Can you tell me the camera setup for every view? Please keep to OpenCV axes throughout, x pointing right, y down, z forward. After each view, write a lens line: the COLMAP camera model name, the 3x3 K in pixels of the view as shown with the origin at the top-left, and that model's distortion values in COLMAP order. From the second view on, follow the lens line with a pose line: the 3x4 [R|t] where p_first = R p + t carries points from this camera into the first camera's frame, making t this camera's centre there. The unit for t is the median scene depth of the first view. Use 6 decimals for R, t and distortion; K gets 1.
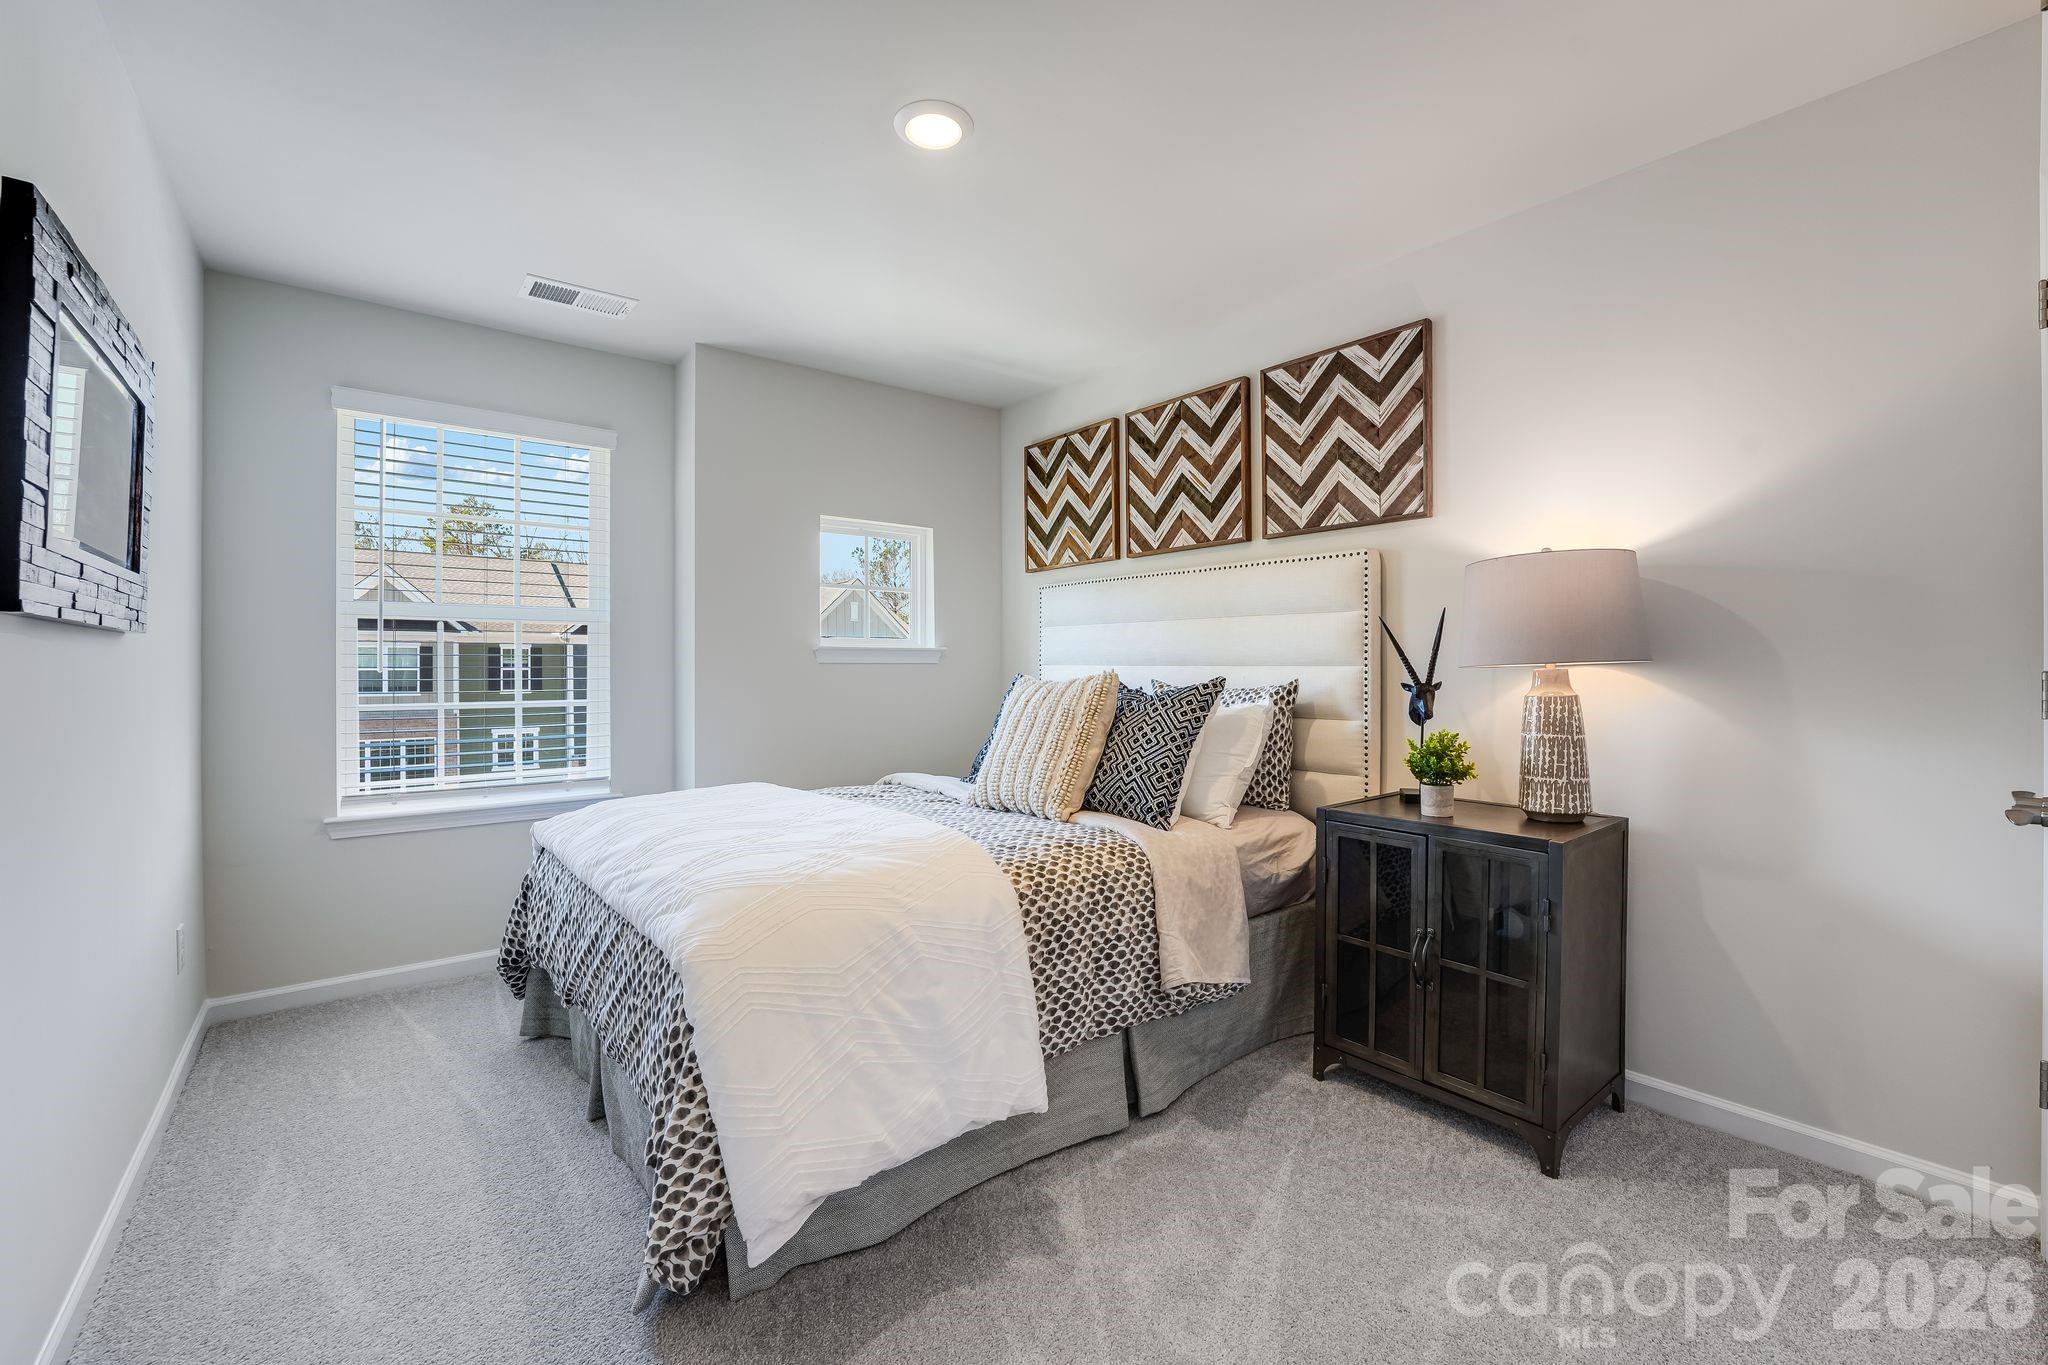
lens RADIAL K [[828.7, 0, 1017.7], [0, 828.7, 681.5], [0, 0, 1]] dist [-0.014610, -0.000137]
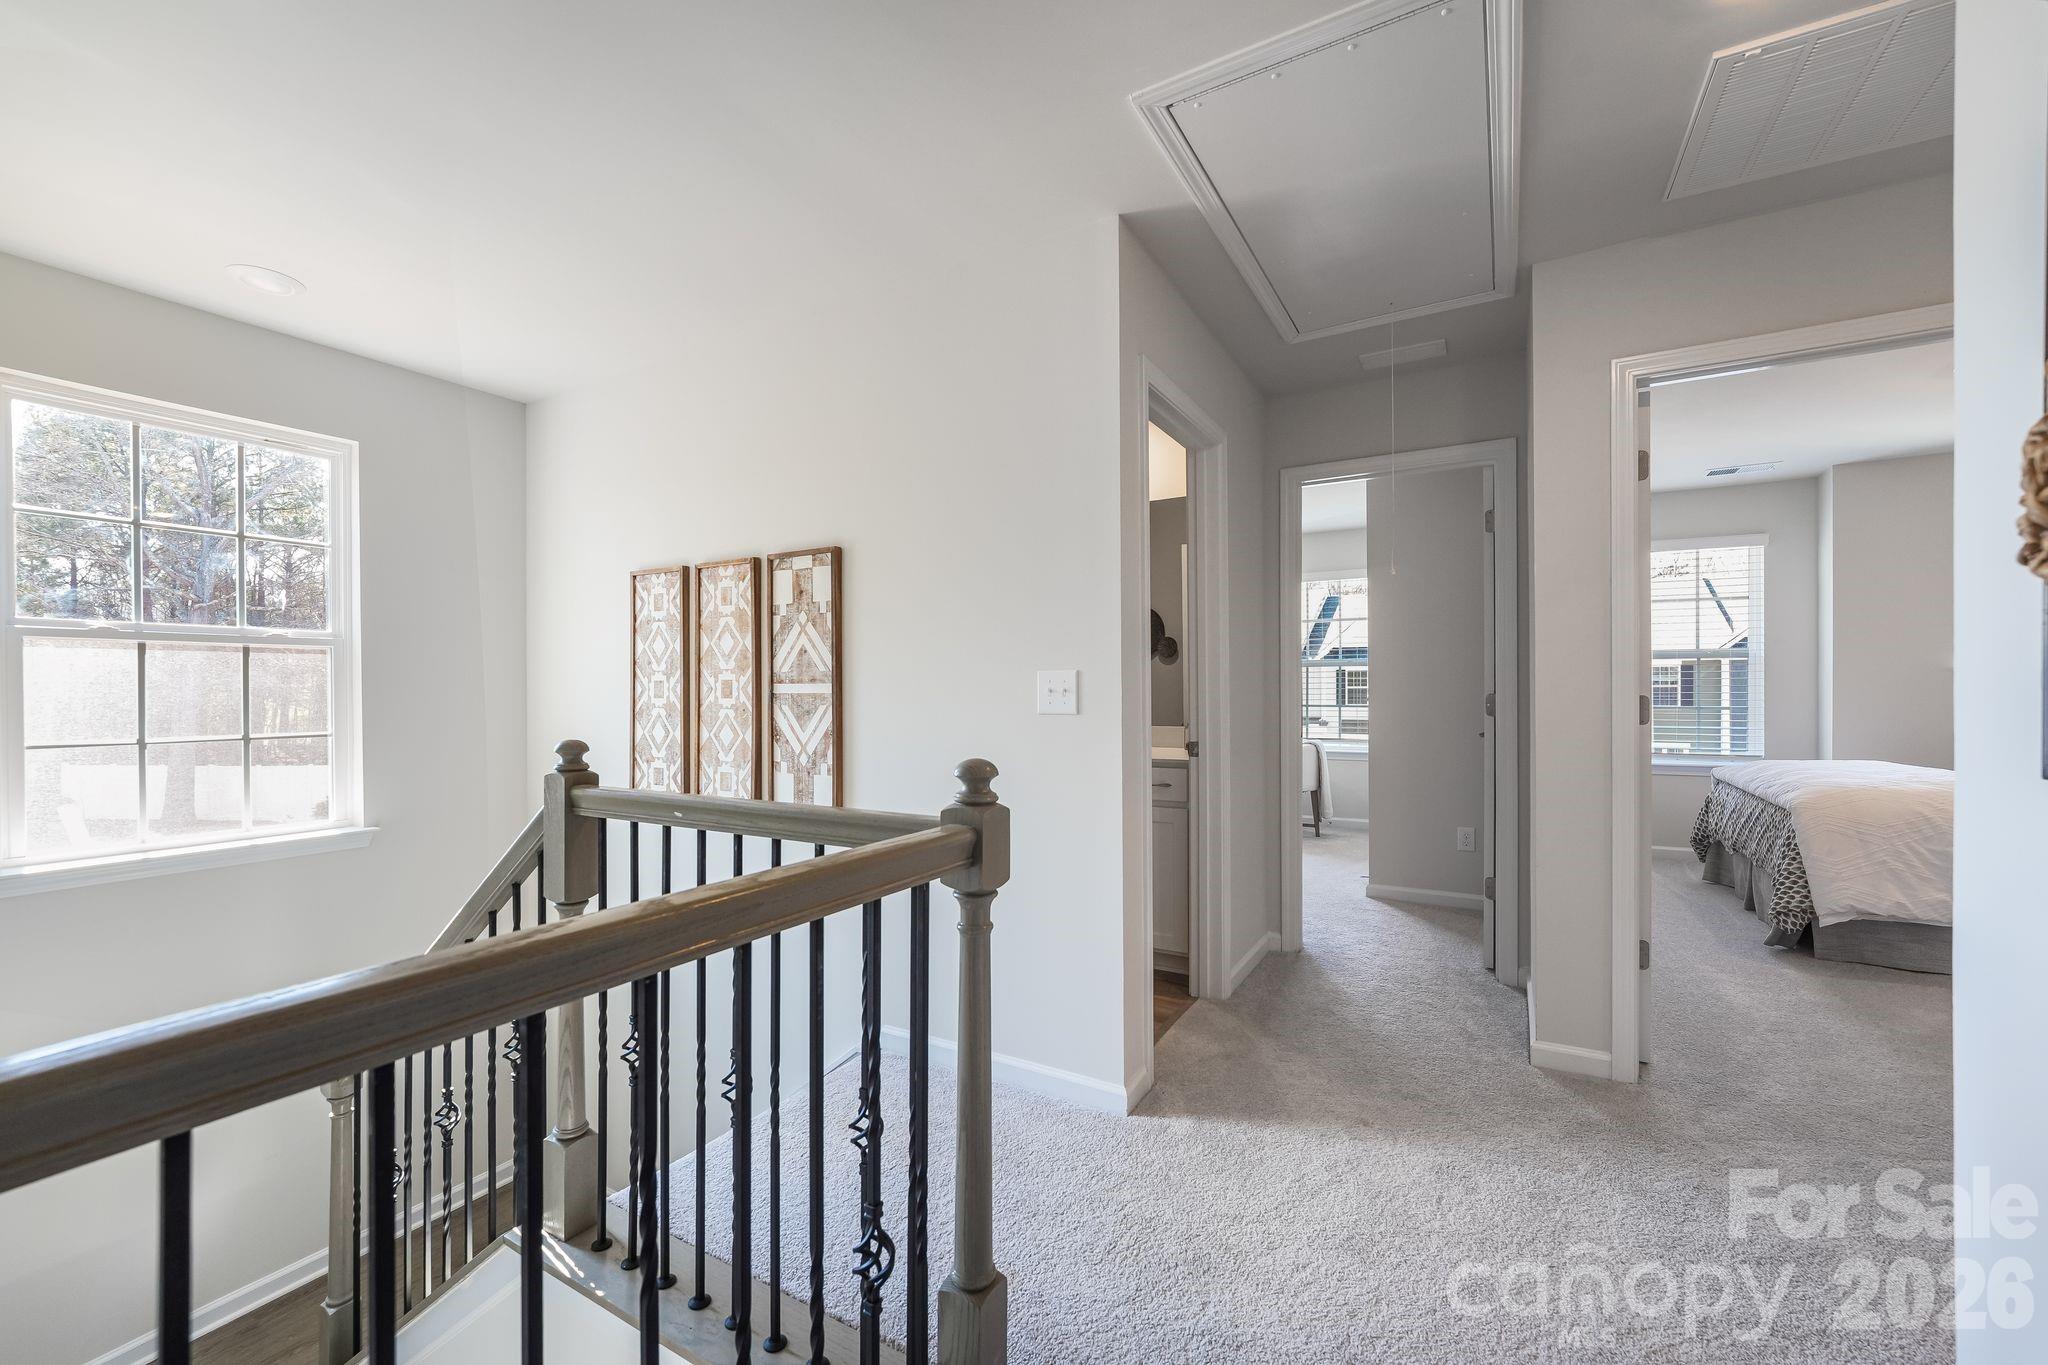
lens RADIAL K [[828.7, 0, 1017.7], [0, 828.7, 681.5], [0, 0, 1]] dist [-0.014610, -0.000137]
pose [[0.354154, -0.004959, -0.935174, 0.711832], [-0.013507, 0.999855, -0.010417, 0.023480], [0.935090, 0.016321, 0.354035, -1.360389]]
